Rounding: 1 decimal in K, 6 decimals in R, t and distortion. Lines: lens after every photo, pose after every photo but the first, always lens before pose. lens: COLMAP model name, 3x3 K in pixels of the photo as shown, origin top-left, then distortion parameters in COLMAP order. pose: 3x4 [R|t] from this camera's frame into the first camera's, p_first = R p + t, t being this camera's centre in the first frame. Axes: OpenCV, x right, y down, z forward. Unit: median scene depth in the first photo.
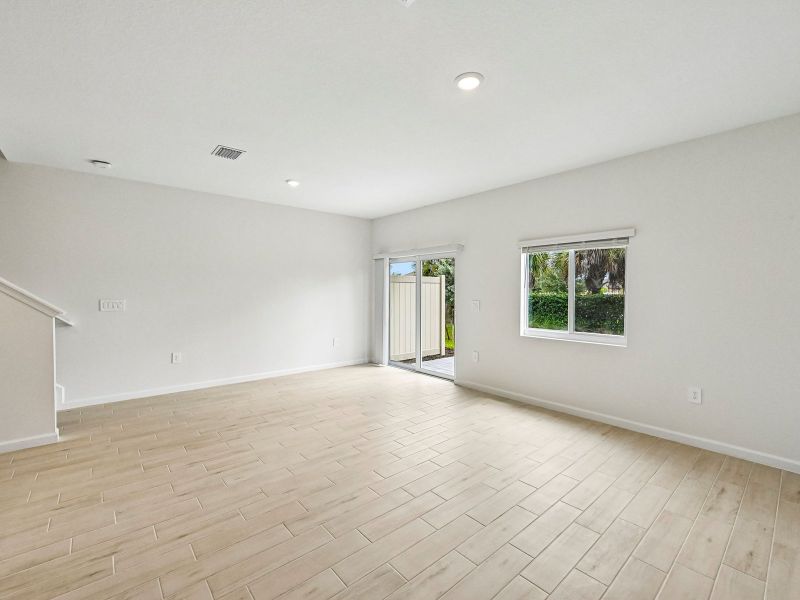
lens RADIAL K [[357.5, 0, 400.0], [0, 357.5, 300.0], [0, 0, 1]] dist [-0.001470, -0.000426]
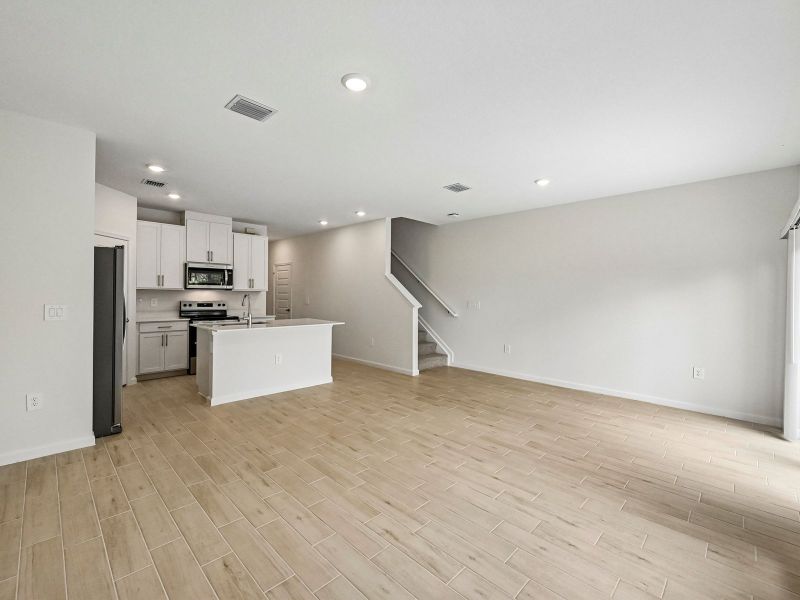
lens RADIAL K [[357.5, 0, 400.0], [0, 357.5, 300.0], [0, 0, 1]] dist [-0.001470, -0.000426]
pose [[0.075563, 0.012610, -0.997061, 0.885433], [-0.037610, 0.999245, 0.009788, -0.011563], [0.996431, 0.036760, 0.075980, 0.781407]]
